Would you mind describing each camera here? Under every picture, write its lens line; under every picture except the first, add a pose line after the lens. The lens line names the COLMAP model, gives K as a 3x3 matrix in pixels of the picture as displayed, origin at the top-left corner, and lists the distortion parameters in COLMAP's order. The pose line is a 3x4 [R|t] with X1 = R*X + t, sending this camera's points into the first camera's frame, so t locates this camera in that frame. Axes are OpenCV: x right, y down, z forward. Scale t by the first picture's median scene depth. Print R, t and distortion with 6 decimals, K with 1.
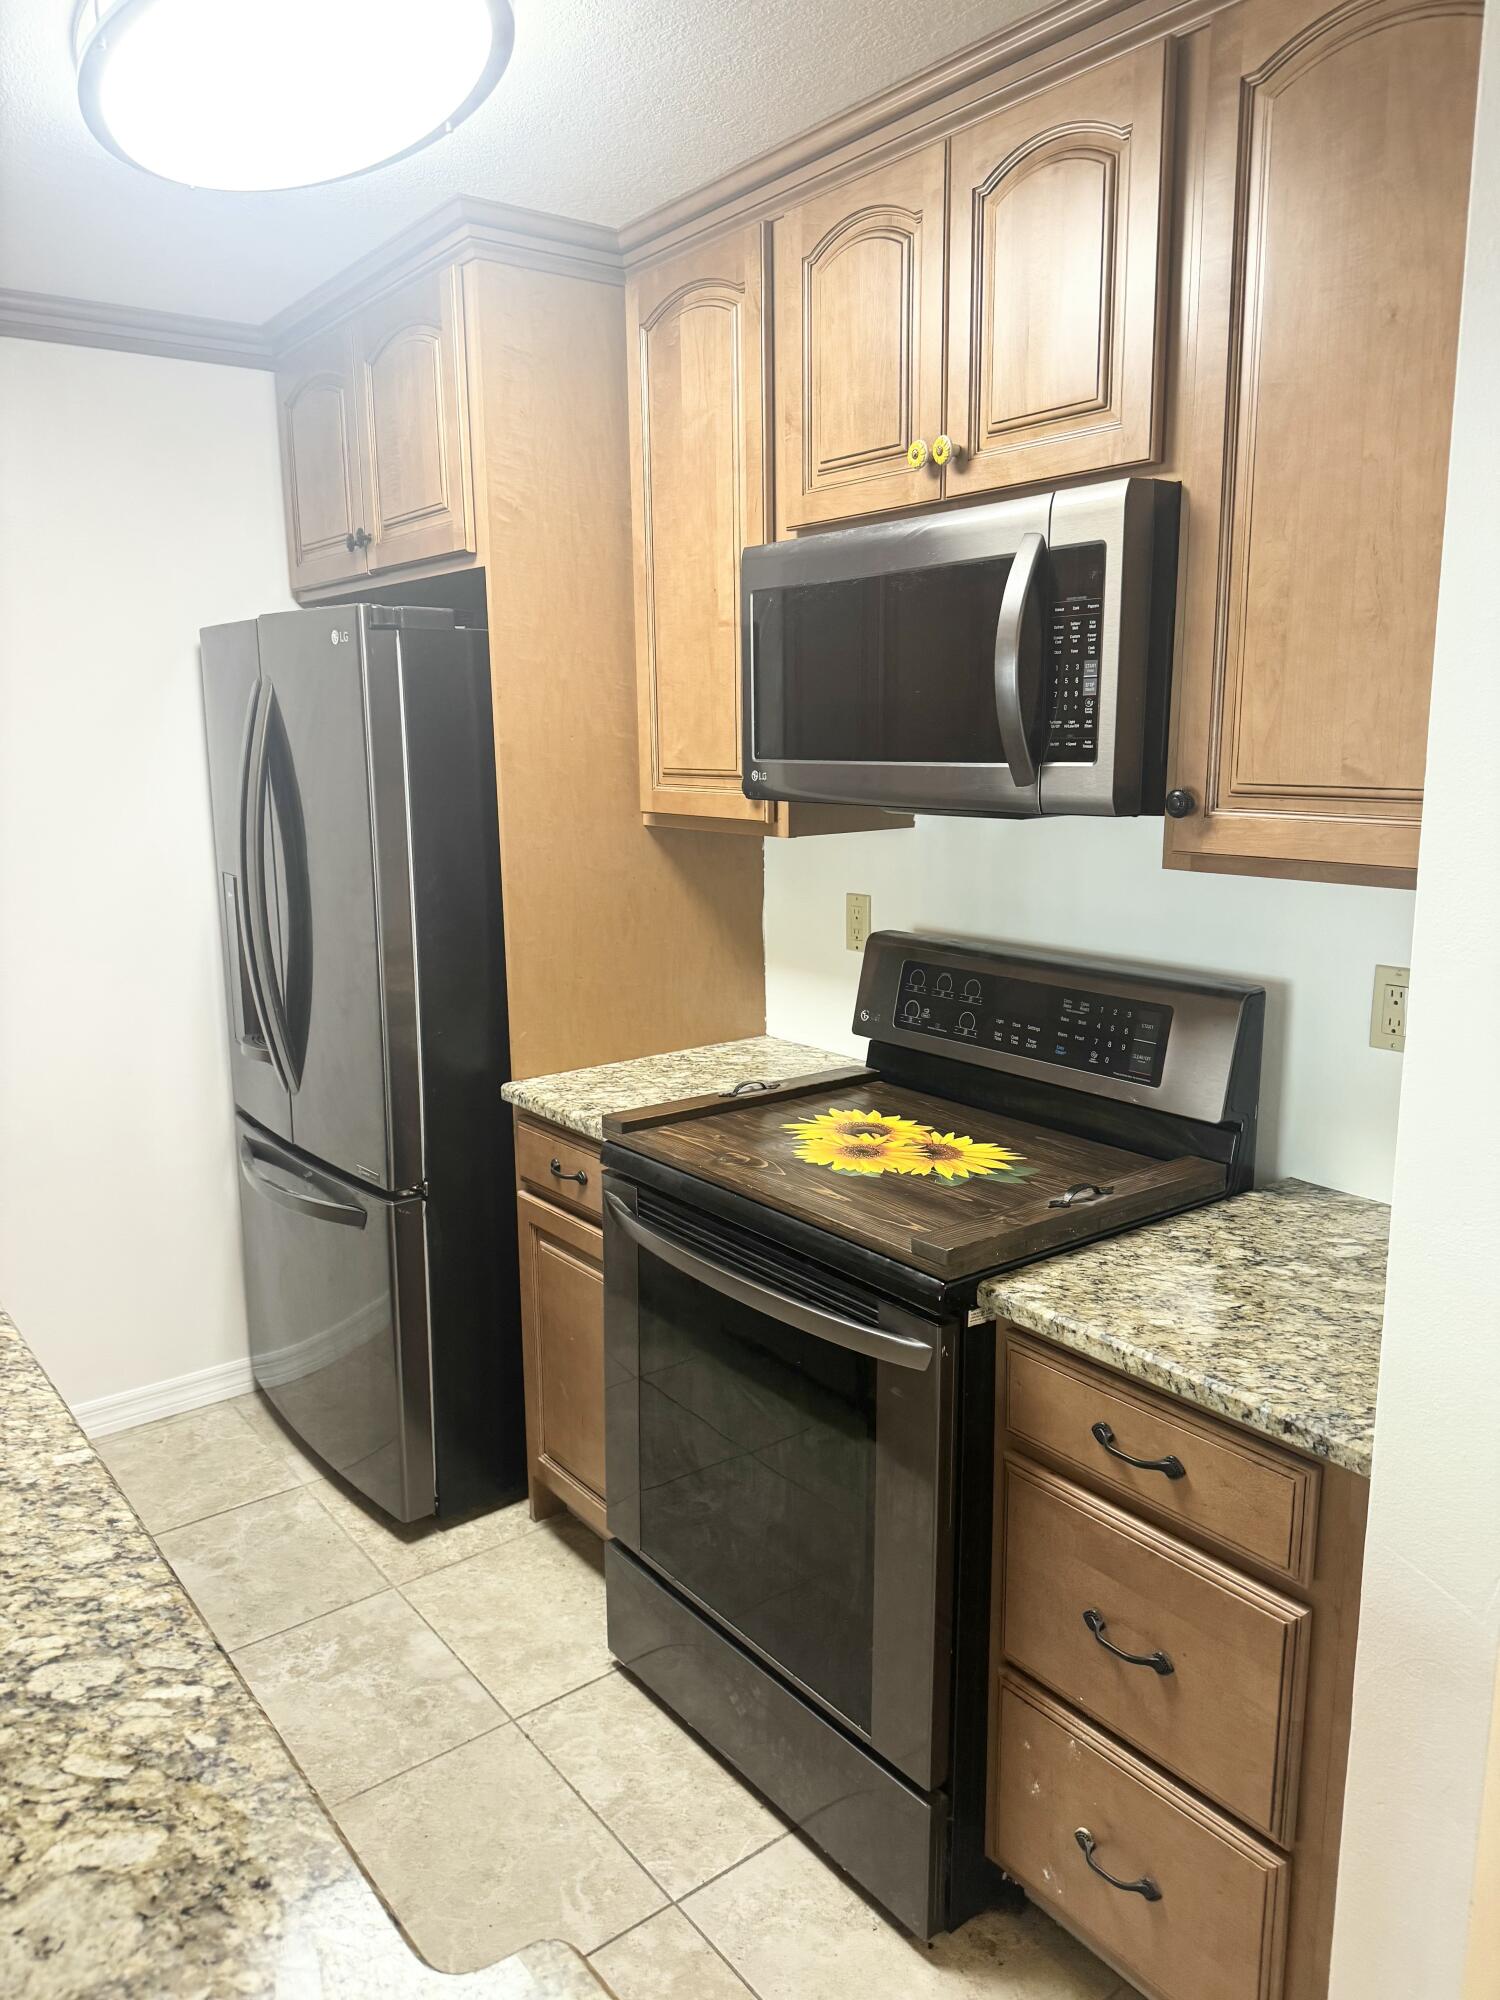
lens RADIAL K [[1434.0, 0, 750.0], [0, 1434.0, 1000.0], [0, 0, 1]] dist [0.005463, -0.007306]
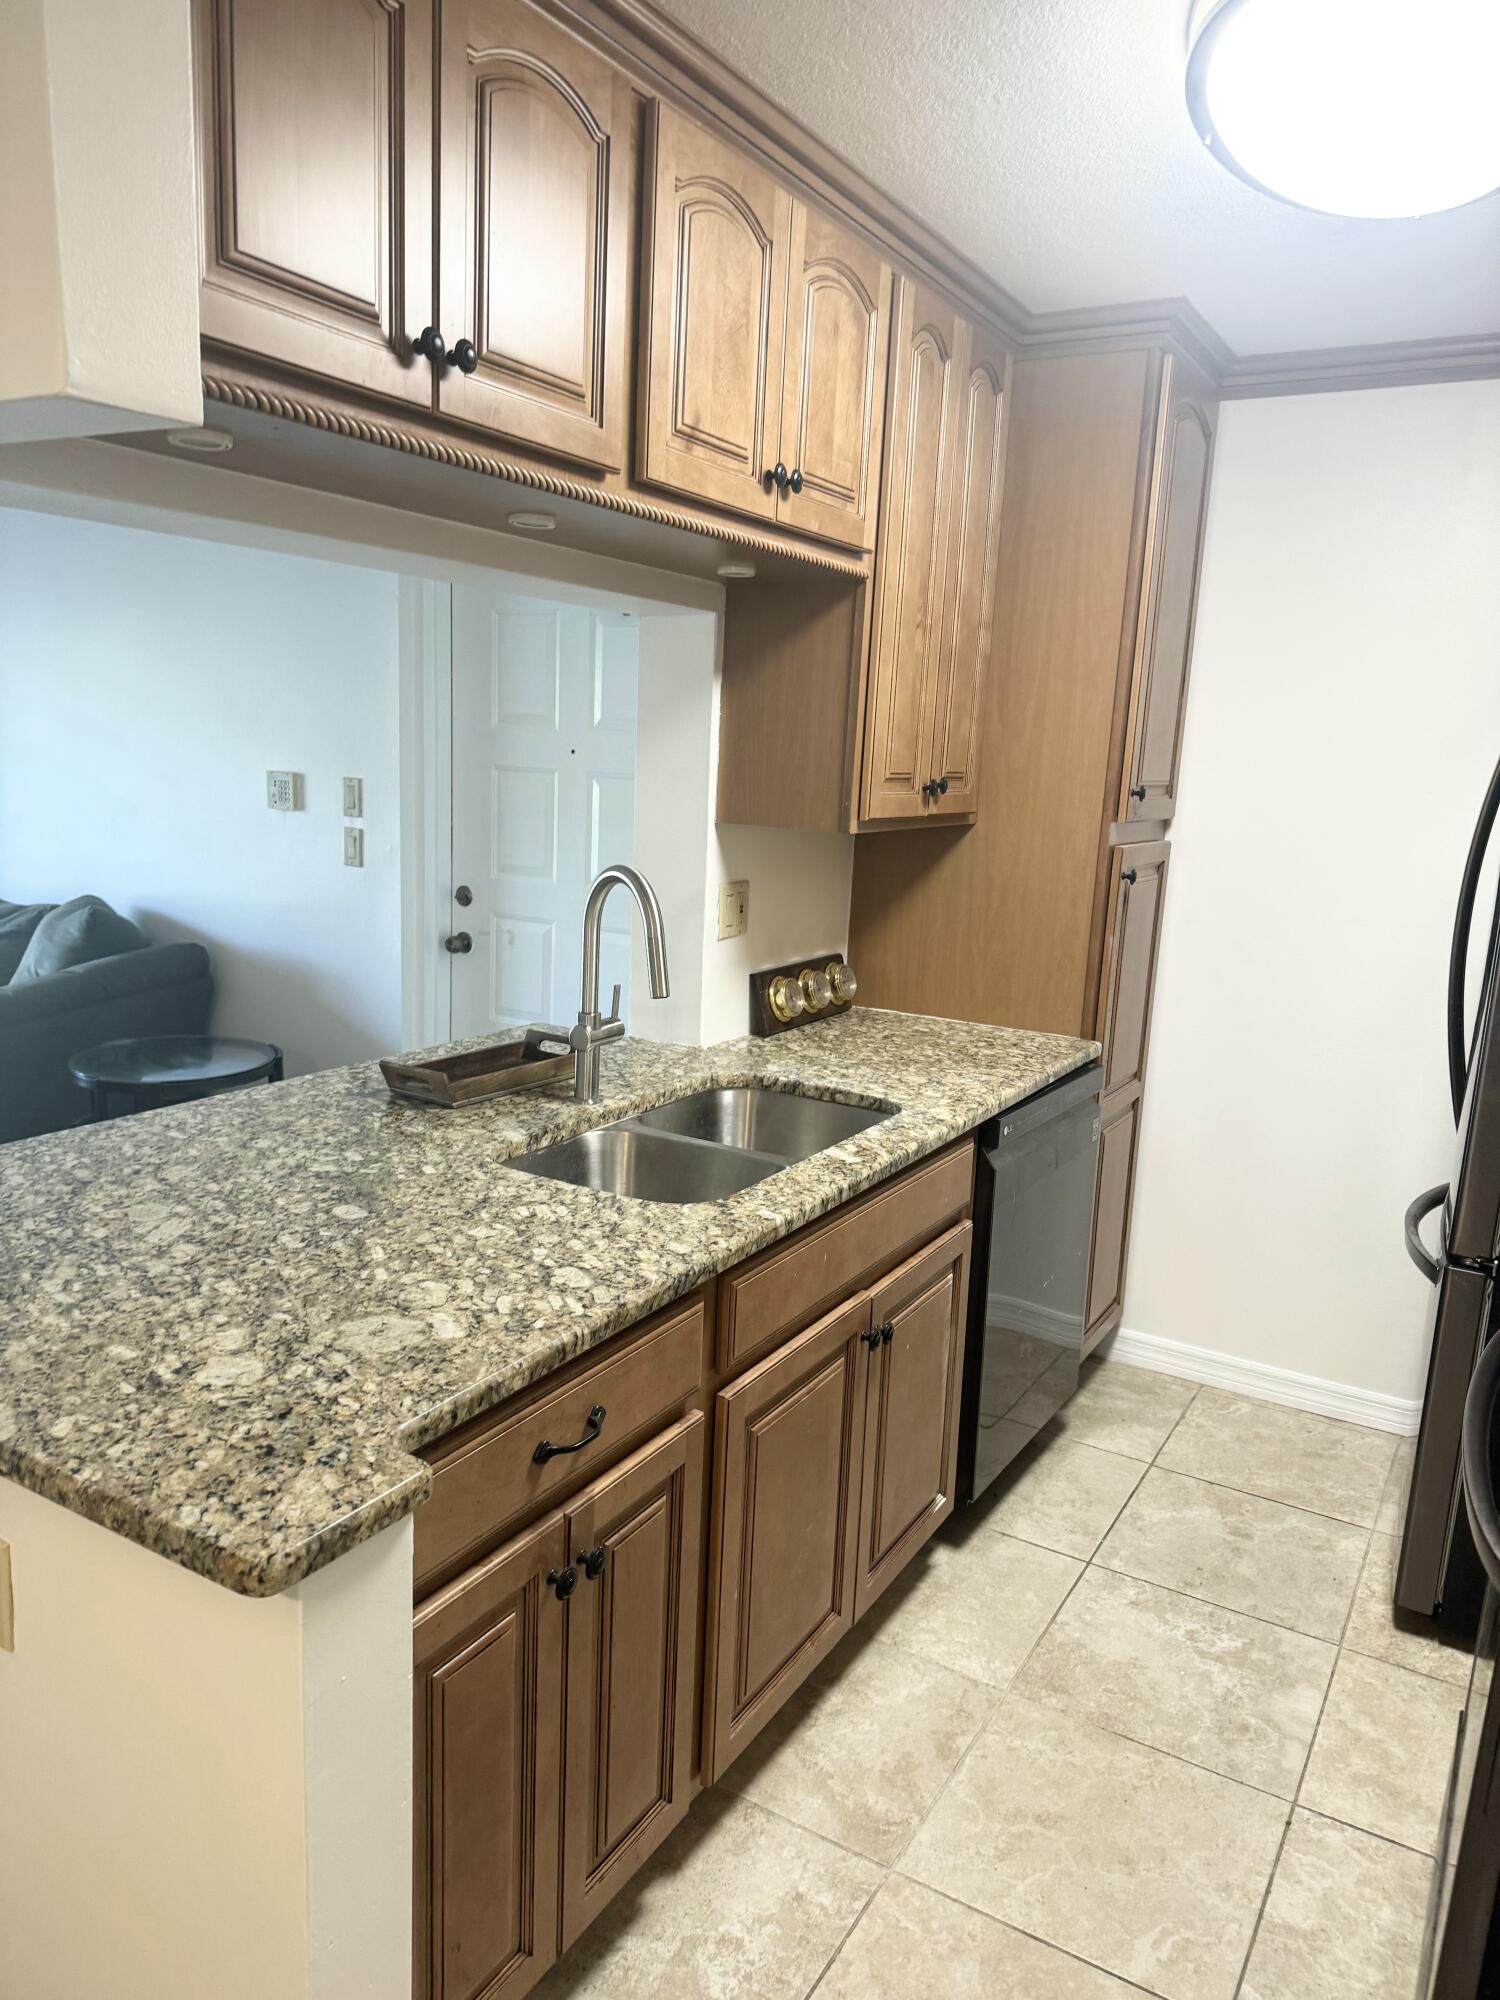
lens RADIAL K [[1434.0, 0, 750.0], [0, 1434.0, 1000.0], [0, 0, 1]] dist [0.005463, -0.007306]
pose [[0.384535, 0.203101, -0.900490, 0.465110], [-0.240014, 0.963943, 0.114920, -0.026958], [0.891362, 0.171939, 0.419417, 0.216294]]
